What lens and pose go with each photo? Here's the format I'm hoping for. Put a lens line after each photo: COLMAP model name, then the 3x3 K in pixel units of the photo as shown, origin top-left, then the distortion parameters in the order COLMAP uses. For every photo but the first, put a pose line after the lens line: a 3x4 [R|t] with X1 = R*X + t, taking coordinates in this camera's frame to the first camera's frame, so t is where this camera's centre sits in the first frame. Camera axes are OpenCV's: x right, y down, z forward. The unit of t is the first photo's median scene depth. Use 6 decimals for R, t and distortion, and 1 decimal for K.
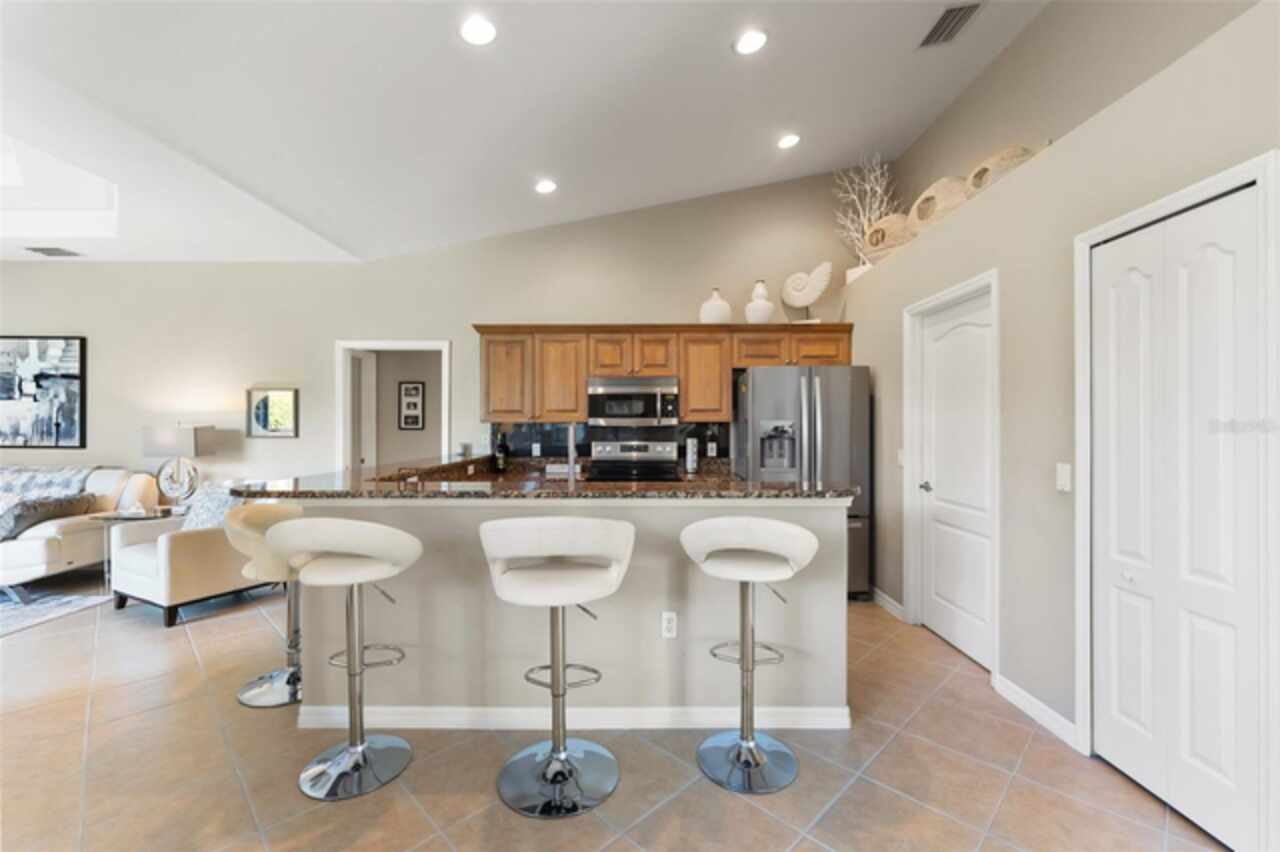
lens RADIAL K [[532.3, 0, 644.8], [0, 532.3, 428.0], [0, 0, 1]] dist [-0.007115, 0.000435]
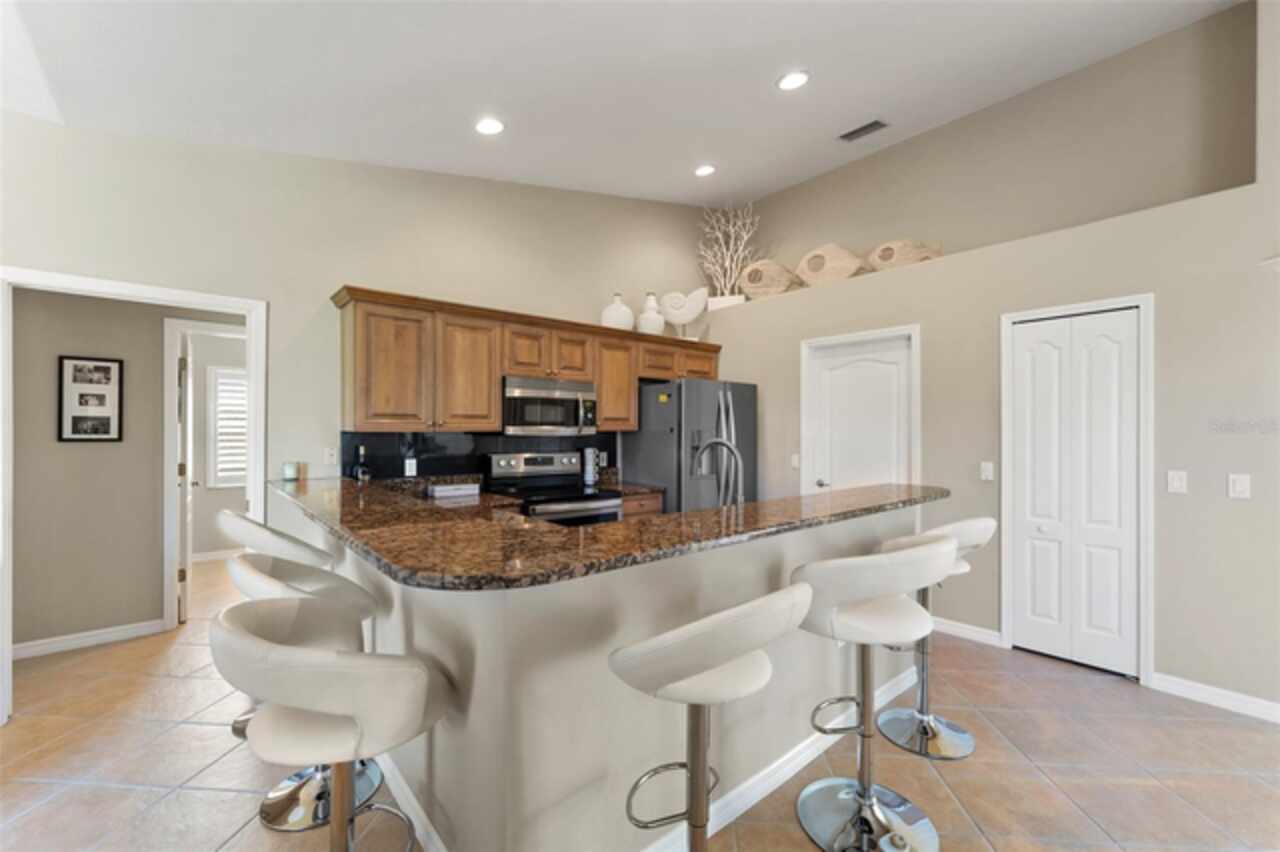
lens RADIAL K [[522.5, 0, 647.0], [0, 522.5, 431.4], [0, 0, 1]] dist [-0.000118, -0.002167]
pose [[0.756753, 0.001748, 0.653698, -0.460696], [0.000063, 0.999996, -0.002748, -0.008117], [-0.653701, 0.002121, 0.756750, 0.250381]]
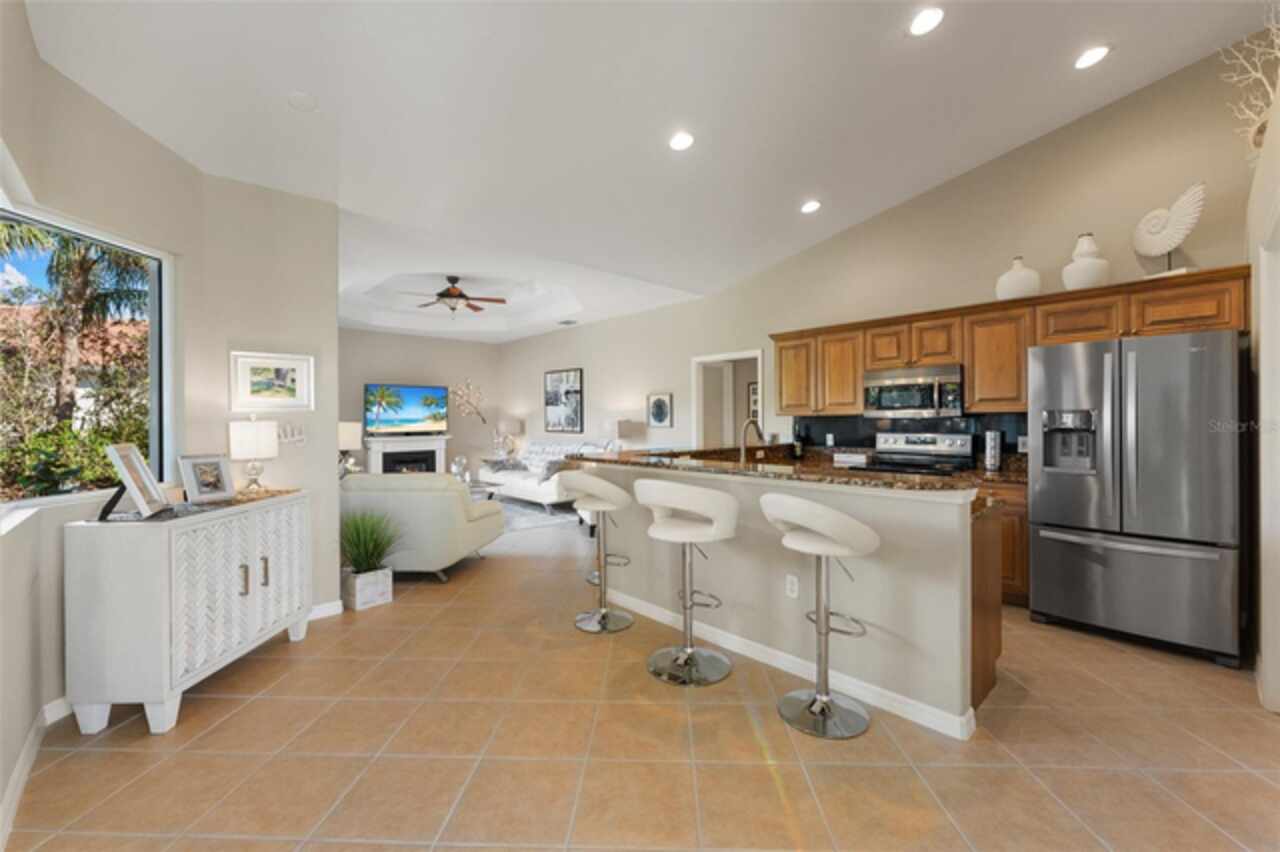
lens RADIAL K [[522.5, 0, 639.8], [0, 522.5, 419.6], [0, 0, 1]] dist [-0.000118, -0.002167]
pose [[0.678696, -0.004504, -0.734405, 0.345203], [0.005103, 0.999986, -0.001417, -0.001583], [0.734401, -0.002786, 0.678710, -0.021468]]
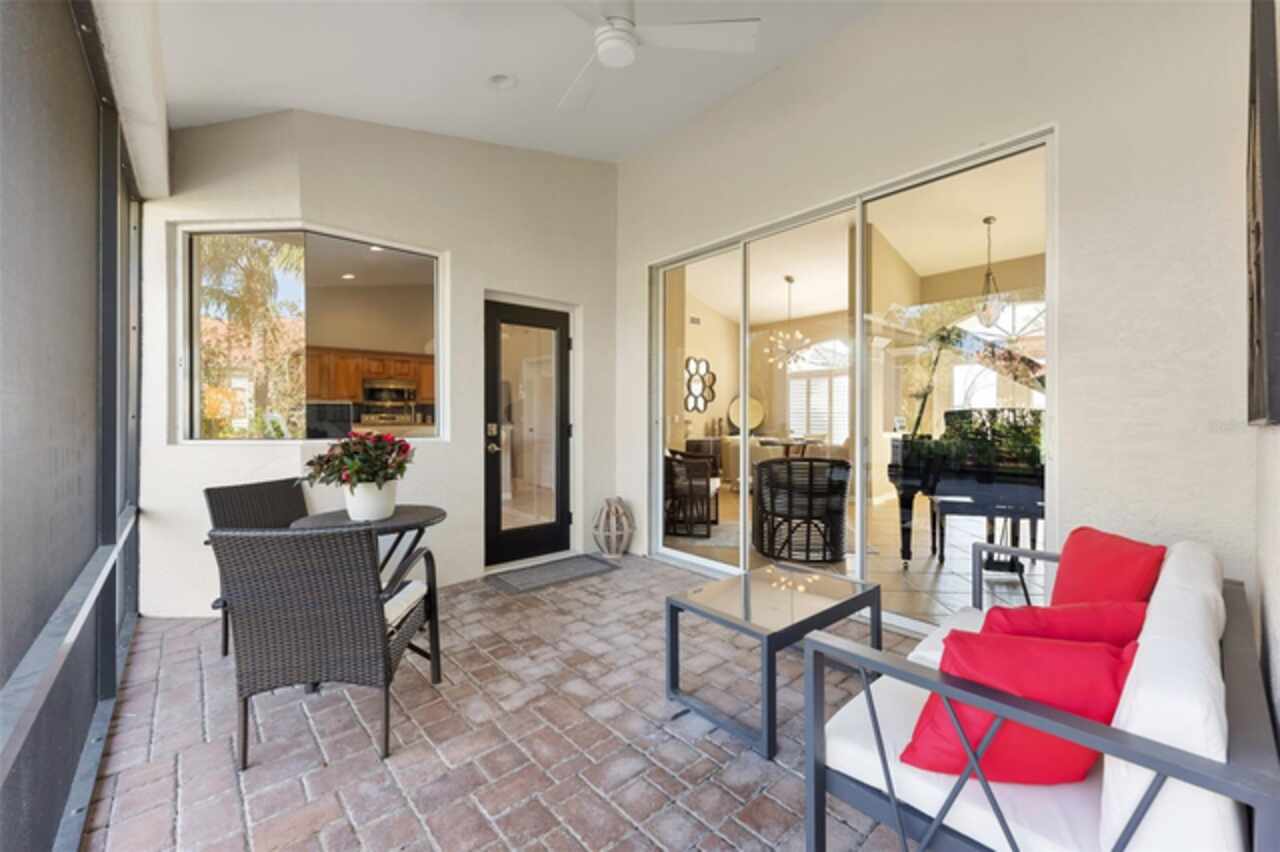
lens RADIAL K [[522.5, 0, 642.9], [0, 522.5, 418.7], [0, 0, 1]] dist [-0.000118, -0.002167]
pose [[0.749397, -0.006612, 0.662087, -0.569512], [0.003230, 0.999975, 0.006331, 0.033200], [-0.662113, -0.002605, 0.749400, -0.959885]]
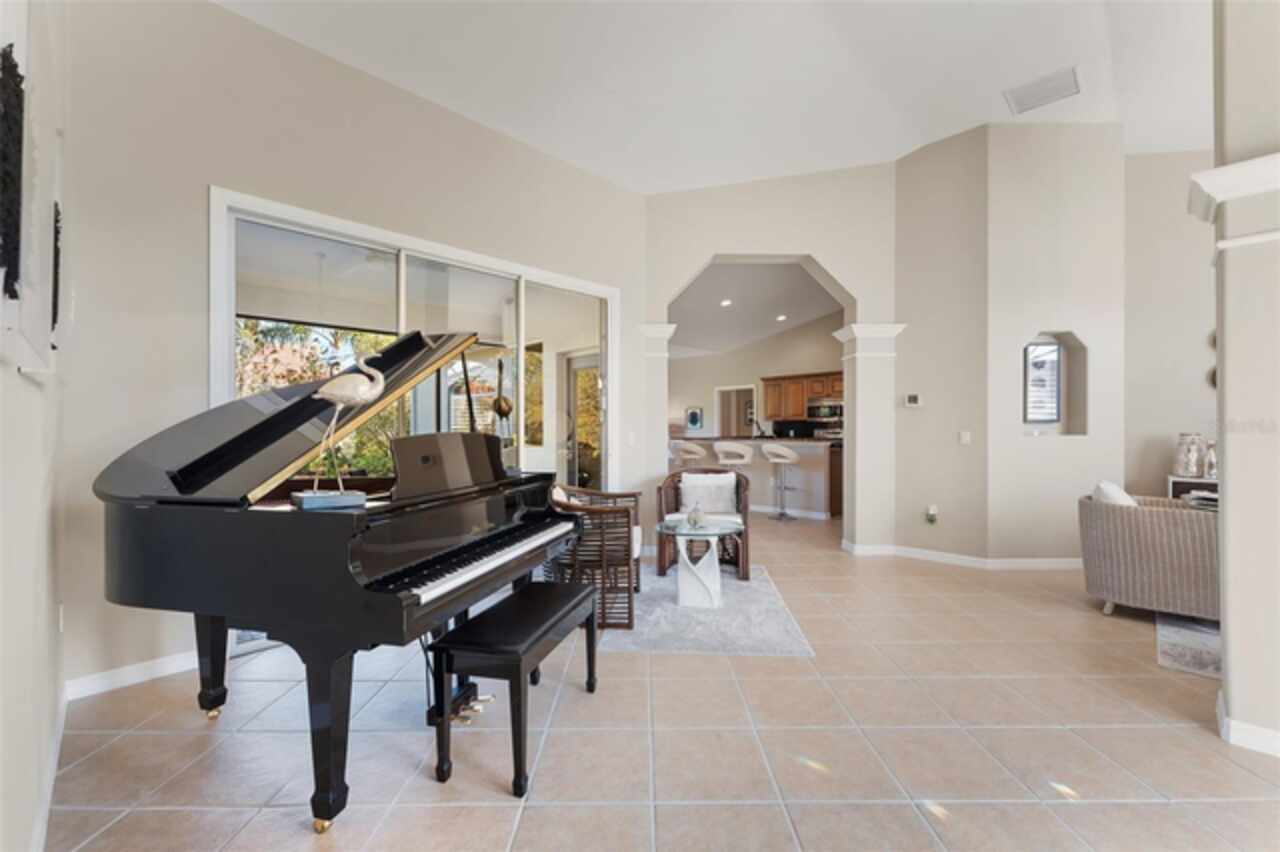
lens RADIAL K [[522.5, 0, 643.8], [0, 522.5, 424.7], [0, 0, 1]] dist [-0.000118, -0.002167]
pose [[0.712008, -0.010222, -0.702097, 0.888612], [0.002817, 0.999928, -0.011701, 0.031153], [0.702166, 0.006353, 0.711985, -0.942316]]
